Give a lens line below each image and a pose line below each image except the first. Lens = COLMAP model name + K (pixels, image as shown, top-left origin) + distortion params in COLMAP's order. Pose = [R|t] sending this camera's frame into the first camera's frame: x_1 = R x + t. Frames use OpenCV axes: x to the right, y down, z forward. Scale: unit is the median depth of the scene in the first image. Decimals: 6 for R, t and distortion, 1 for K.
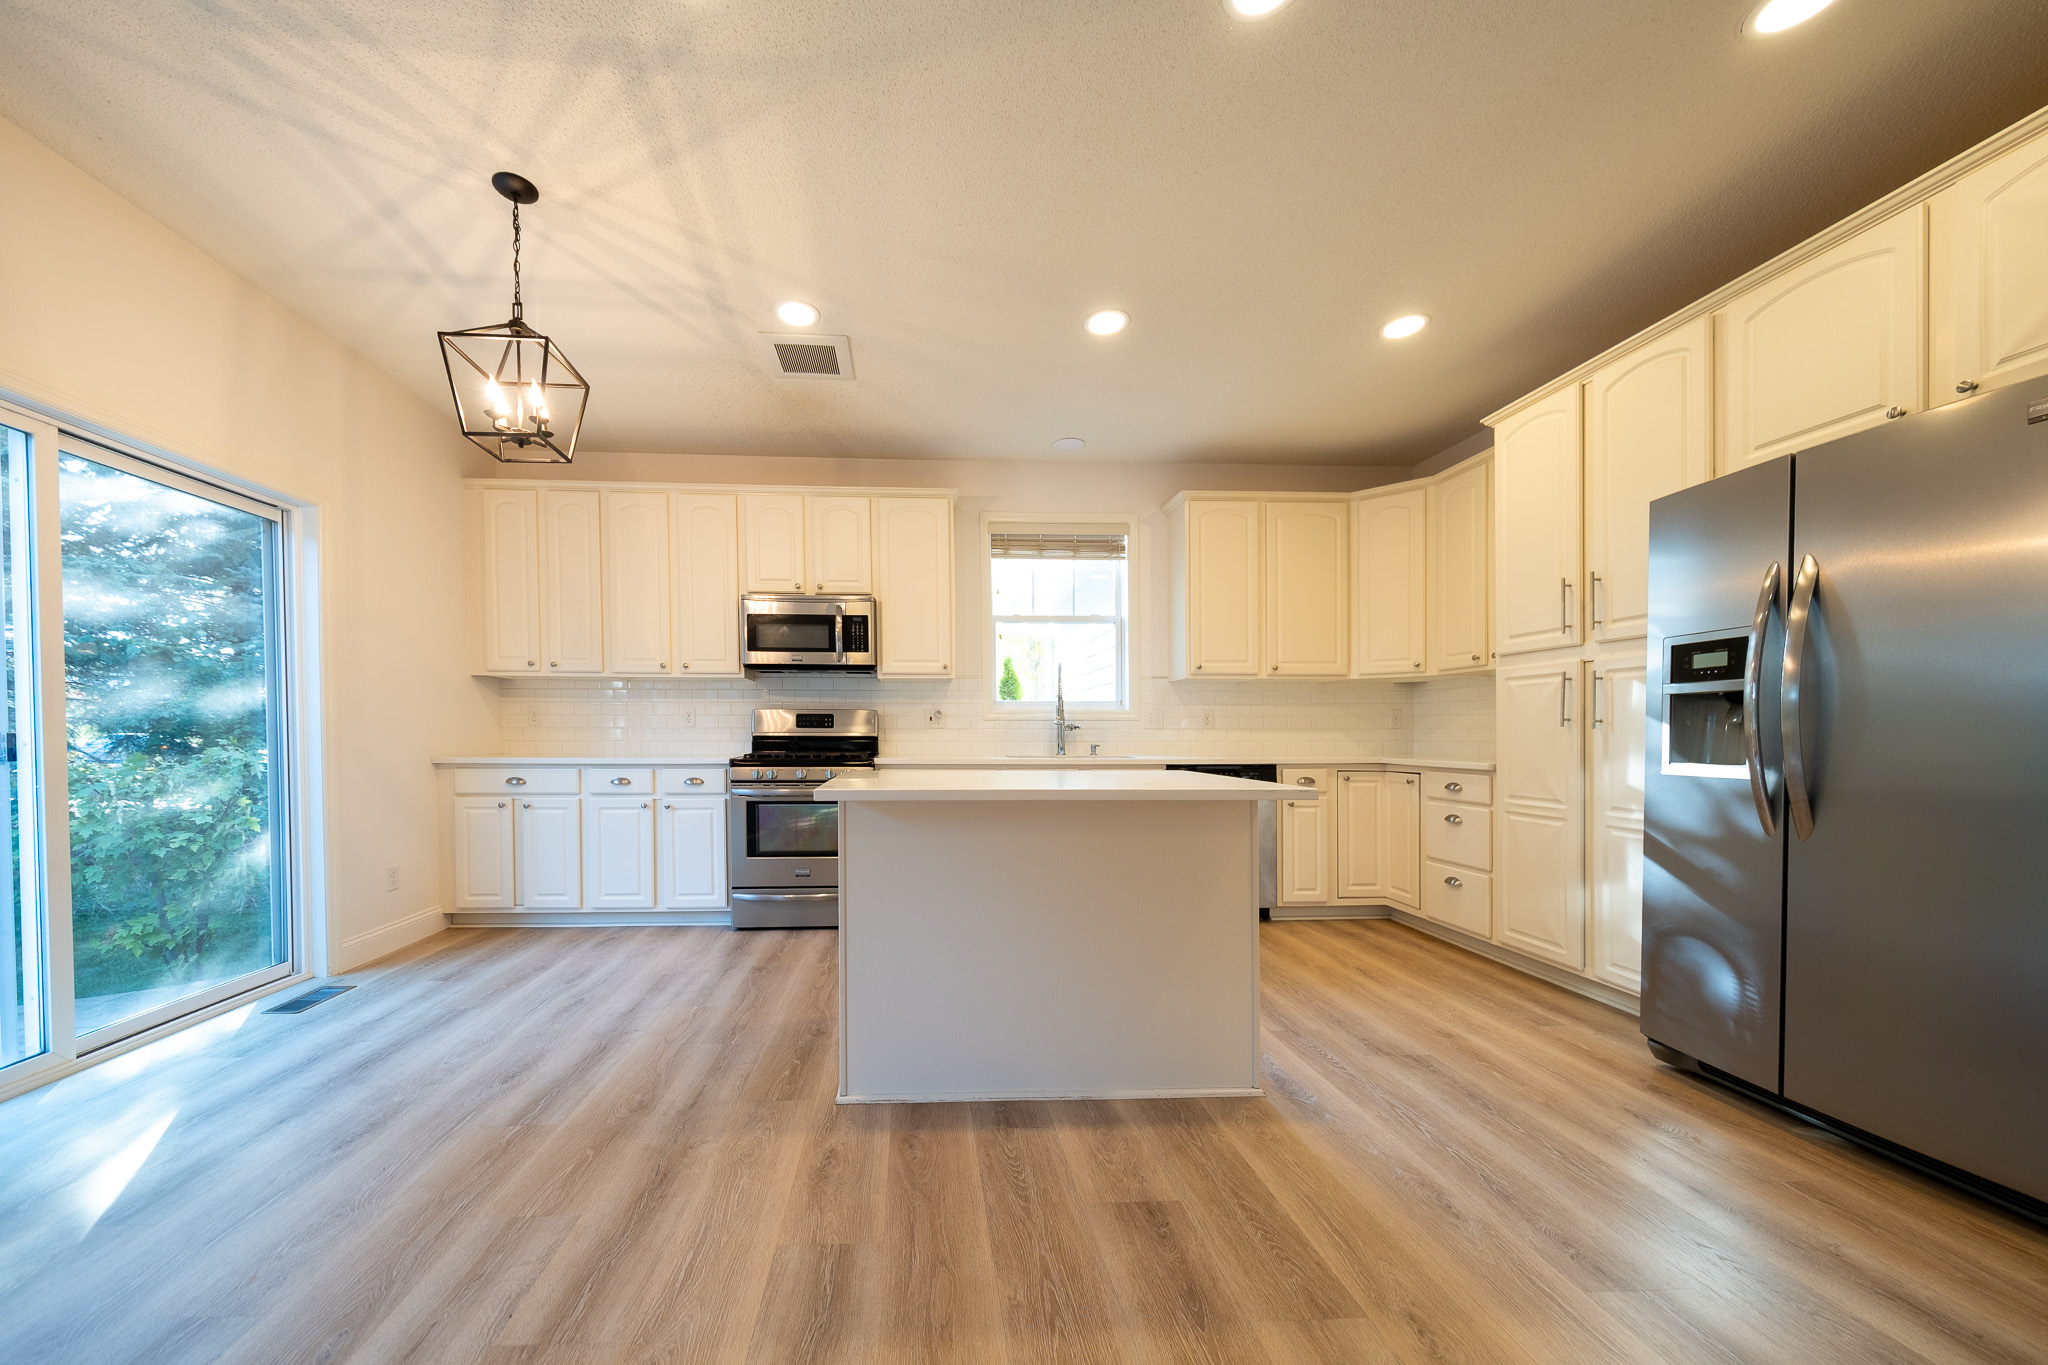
lens RADIAL K [[727.5, 0, 942.2], [0, 727.5, 733.2], [0, 0, 1]] dist [0.009415, -0.000163]
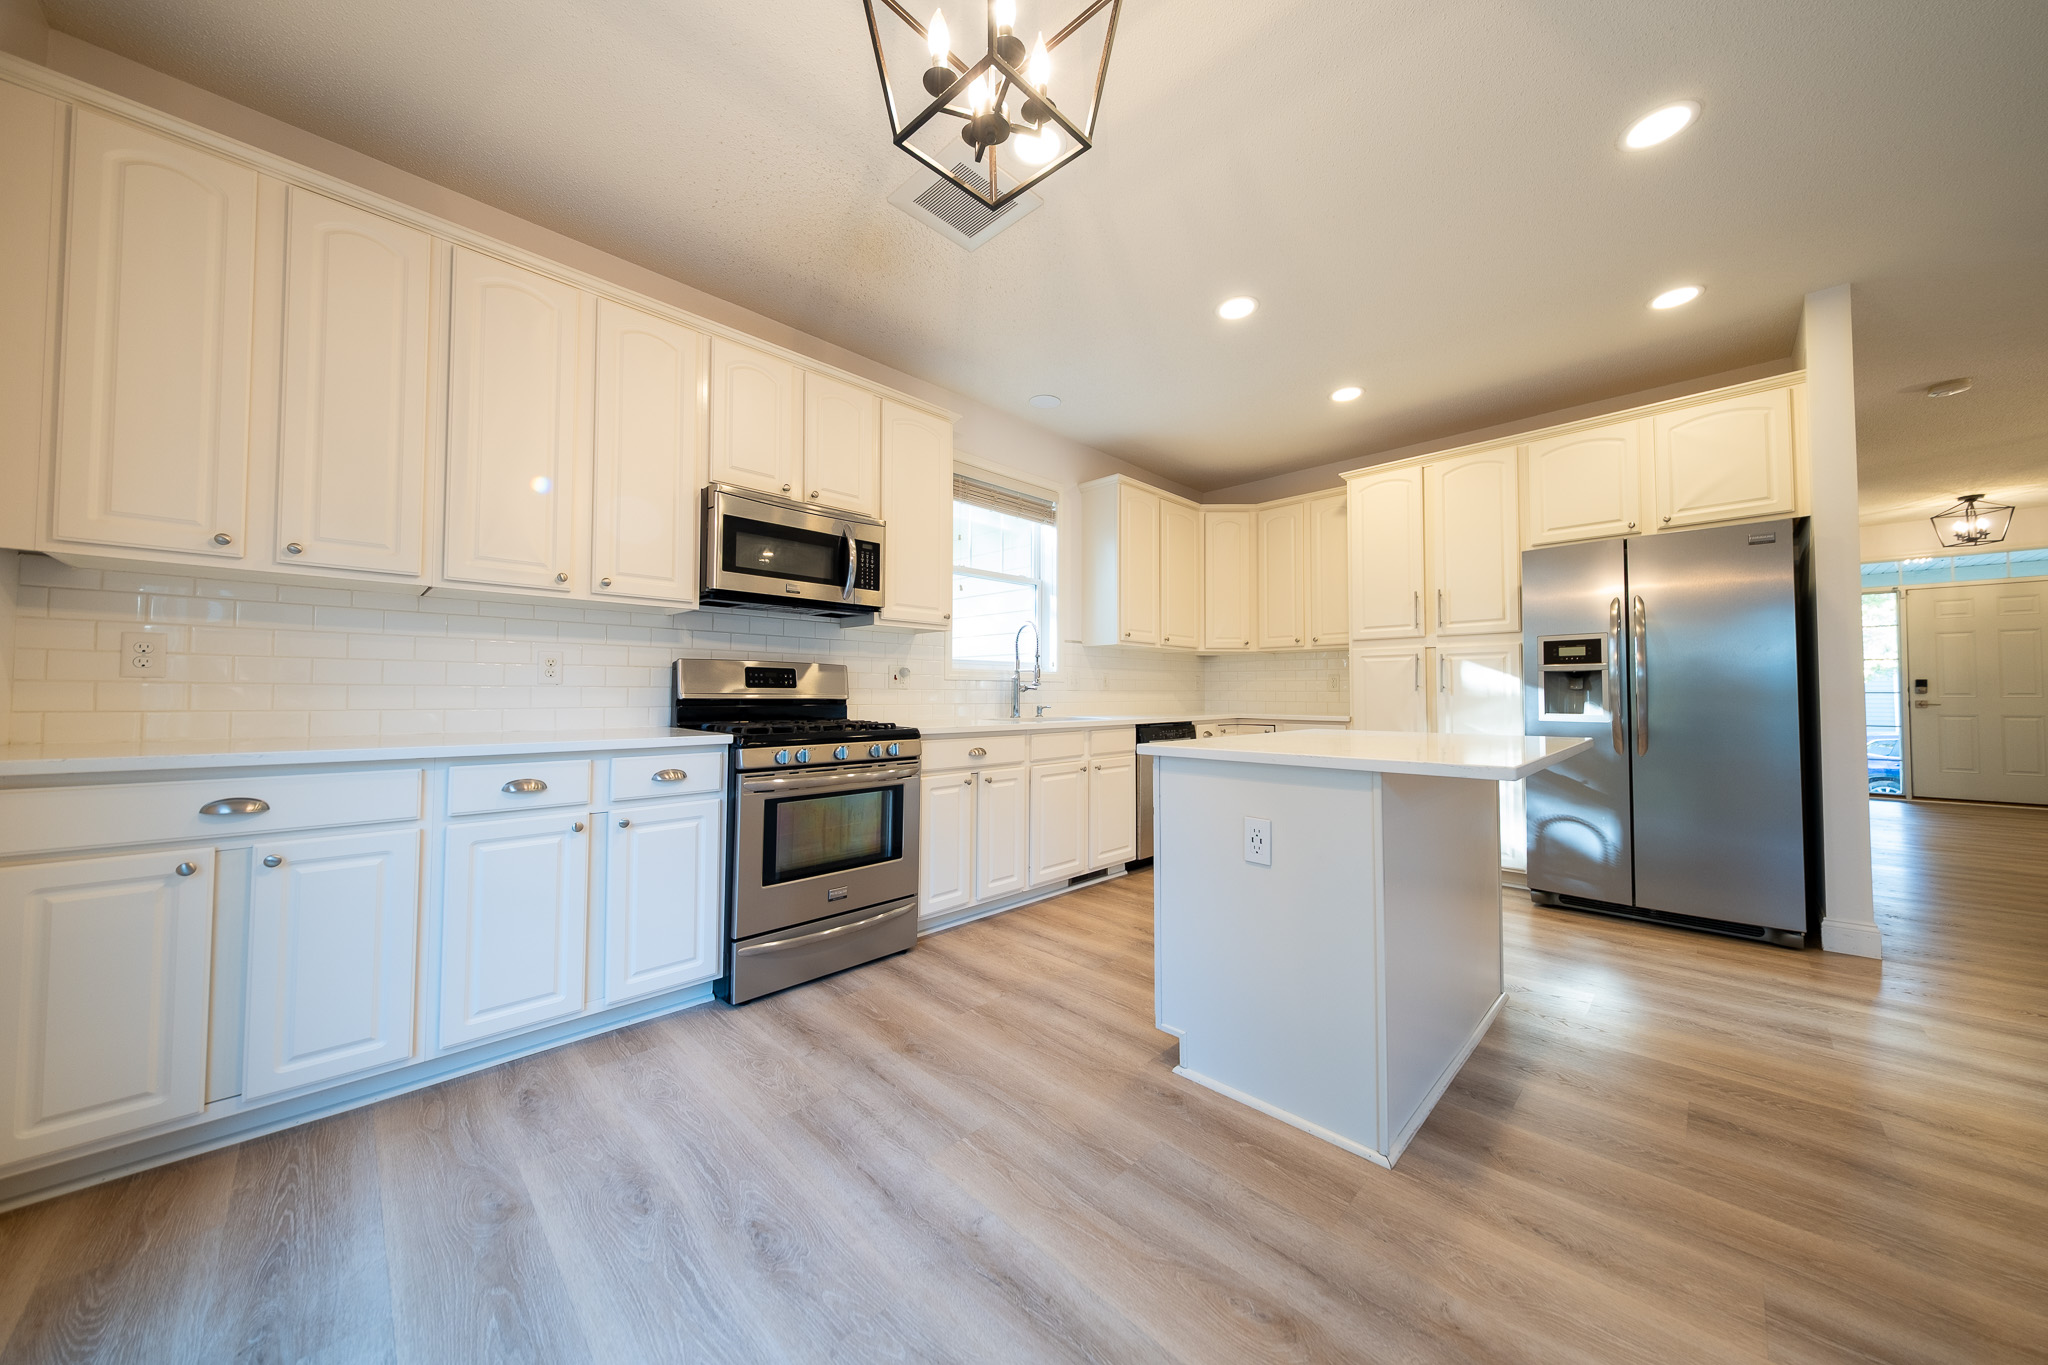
lens RADIAL K [[688.9, 0, 1024.8], [0, 688.9, 669.1], [0, 0, 1]] dist [0.004638, -0.000946]
pose [[0.736588, 0.024849, 0.675885, -0.519433], [-0.000204, 0.999333, -0.036518, -0.000969], [-0.676342, 0.026761, 0.736101, 0.385082]]
